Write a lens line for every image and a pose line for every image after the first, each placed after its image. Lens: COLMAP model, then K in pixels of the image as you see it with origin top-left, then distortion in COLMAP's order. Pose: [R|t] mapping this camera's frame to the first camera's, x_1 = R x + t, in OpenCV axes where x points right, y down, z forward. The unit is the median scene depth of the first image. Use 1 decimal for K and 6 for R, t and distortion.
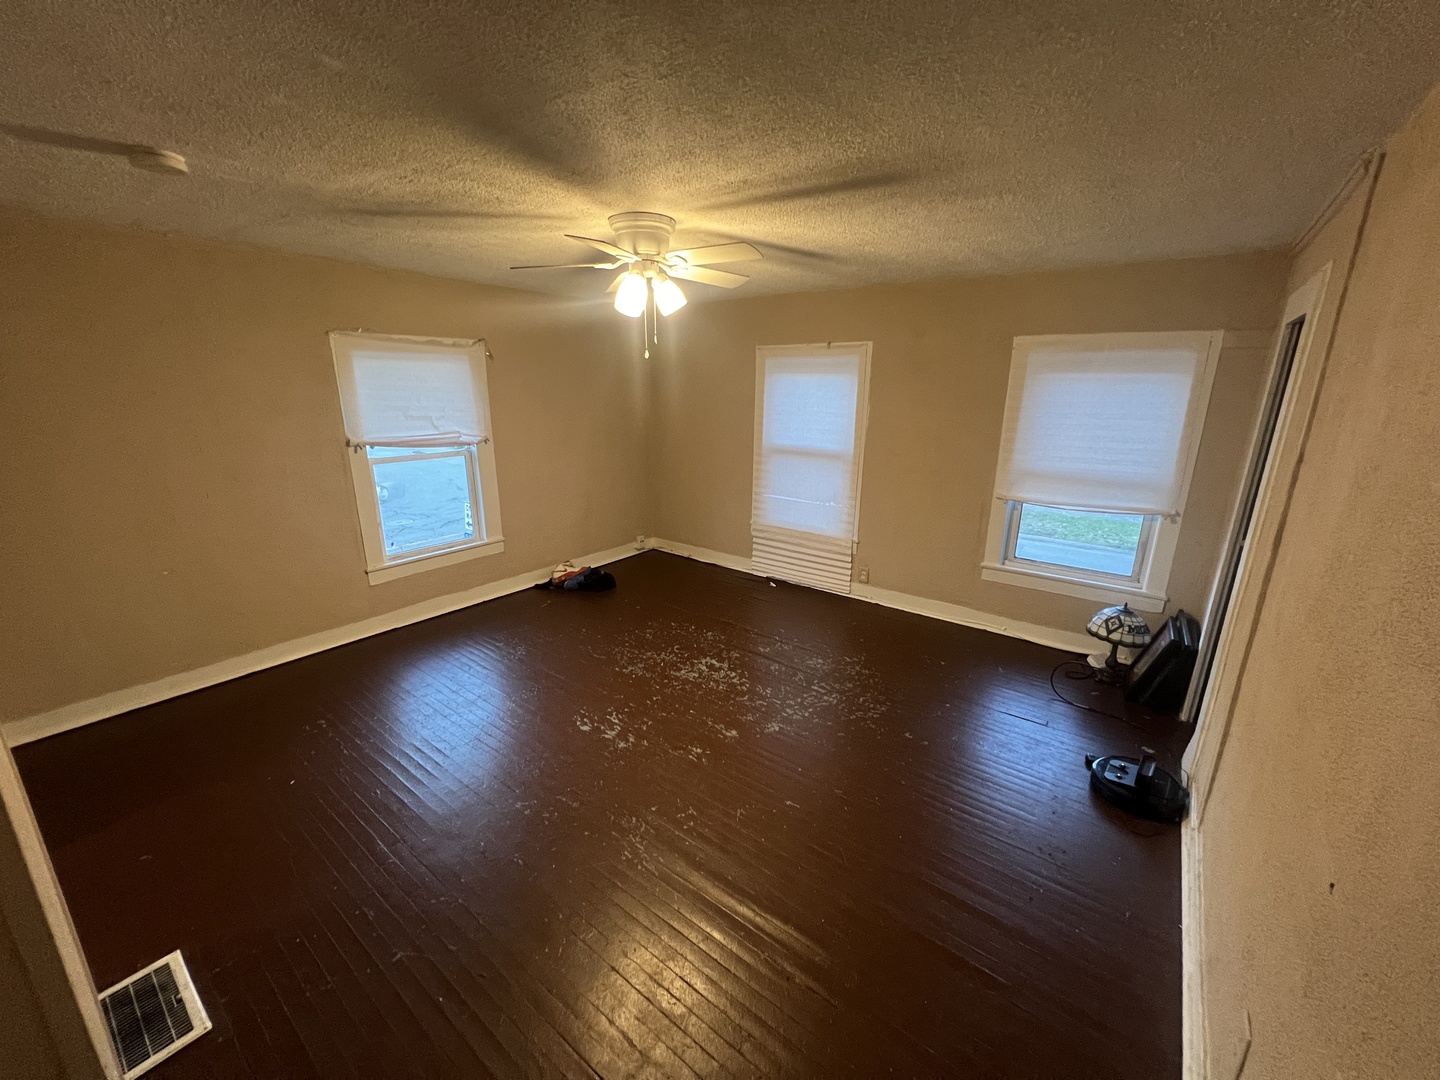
lens RADIAL K [[575.2, 0, 724.5], [0, 575.2, 540.7], [0, 0, 1]] dist [0.001359, -0.000238]
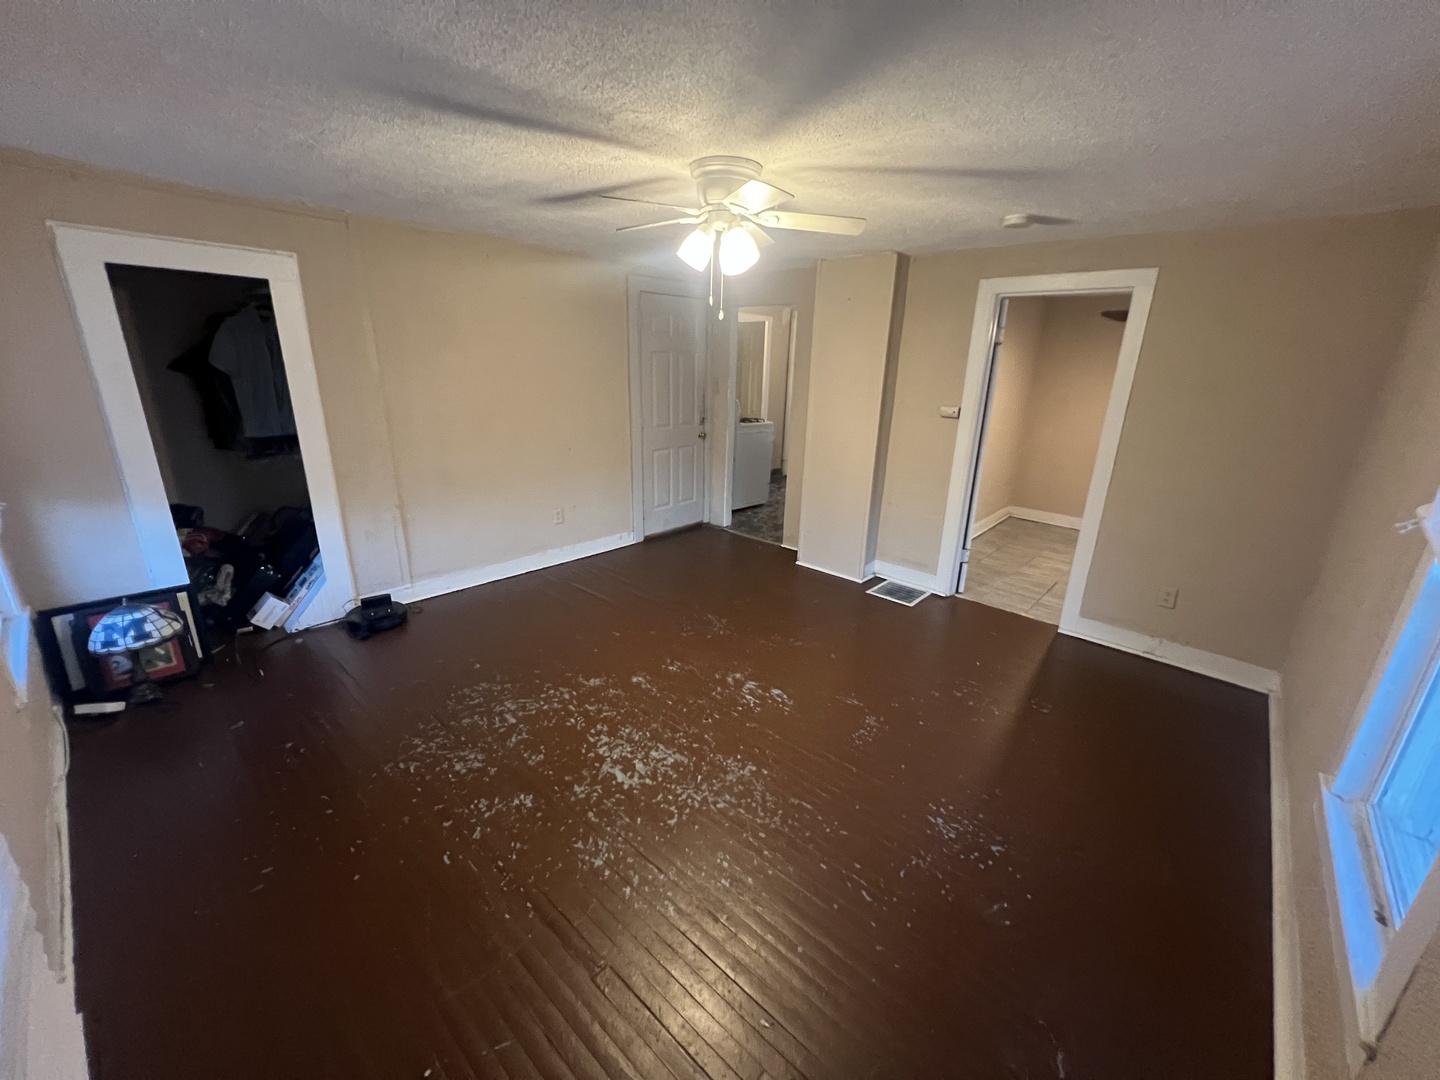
lens RADIAL K [[575.2, 0, 722.7], [0, 575.2, 536.2], [0, 0, 1]] dist [0.001359, -0.000238]
pose [[-0.995421, -0.066358, 0.068806, -0.164018], [-0.018596, 0.840470, 0.541538, -0.380174], [-0.093764, 0.537779, -0.837856, 1.418561]]
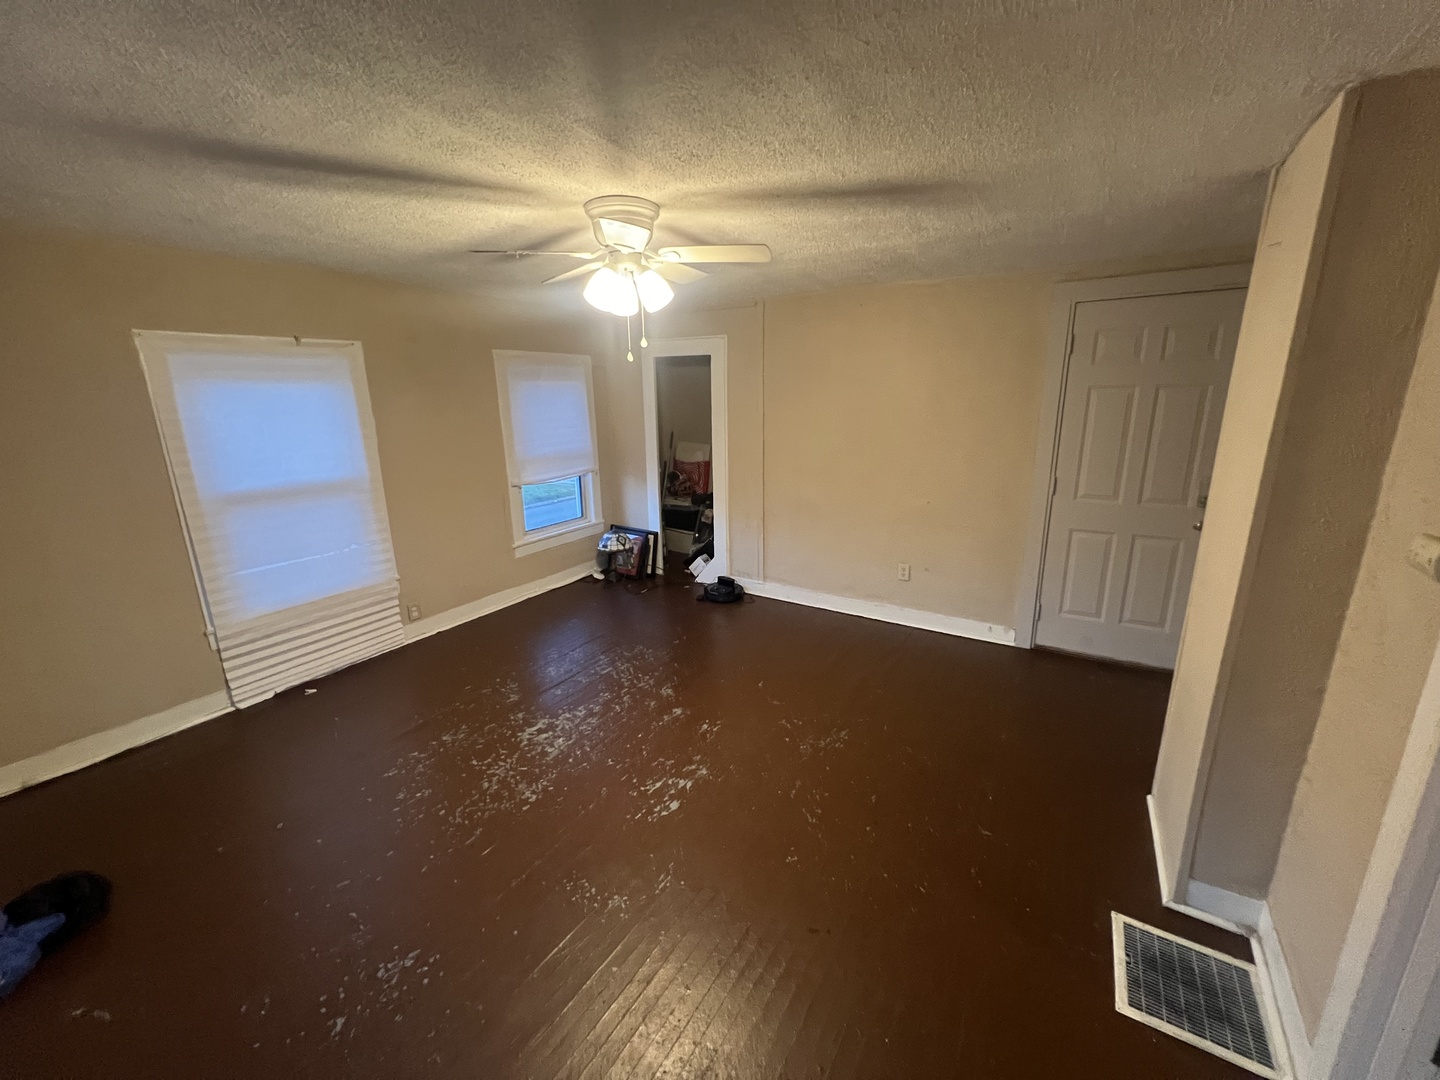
lens RADIAL K [[575.2, 0, 721.0], [0, 575.2, 538.1], [0, 0, 1]] dist [0.001359, -0.000238]
pose [[-0.093292, -0.256313, 0.962081, -0.778950], [0.277087, 0.921437, 0.272354, -0.192984], [-0.956305, 0.291988, -0.014942, 0.690521]]
